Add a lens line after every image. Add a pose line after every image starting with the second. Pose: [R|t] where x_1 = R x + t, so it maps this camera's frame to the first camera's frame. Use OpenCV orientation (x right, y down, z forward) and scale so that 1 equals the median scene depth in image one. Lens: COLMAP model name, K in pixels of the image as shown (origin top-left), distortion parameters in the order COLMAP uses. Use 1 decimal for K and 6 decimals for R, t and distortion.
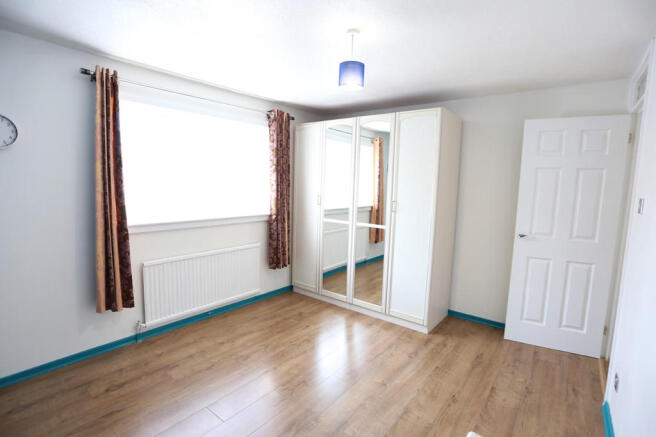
lens RADIAL K [[322.1, 0, 331.4], [0, 322.1, 216.9], [0, 0, 1]] dist [-0.077897, 0.041065]
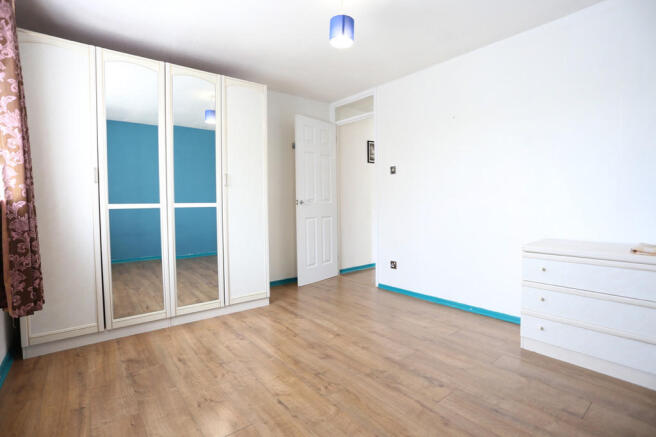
lens RADIAL K [[322.1, 0, 331.4], [0, 322.1, 216.9], [0, 0, 1]] dist [-0.077897, 0.041065]
pose [[0.217550, -0.079132, 0.972836, -0.603461], [0.120227, 0.991290, 0.053748, 0.055645], [-0.968616, 0.105268, 0.225169, 0.523380]]
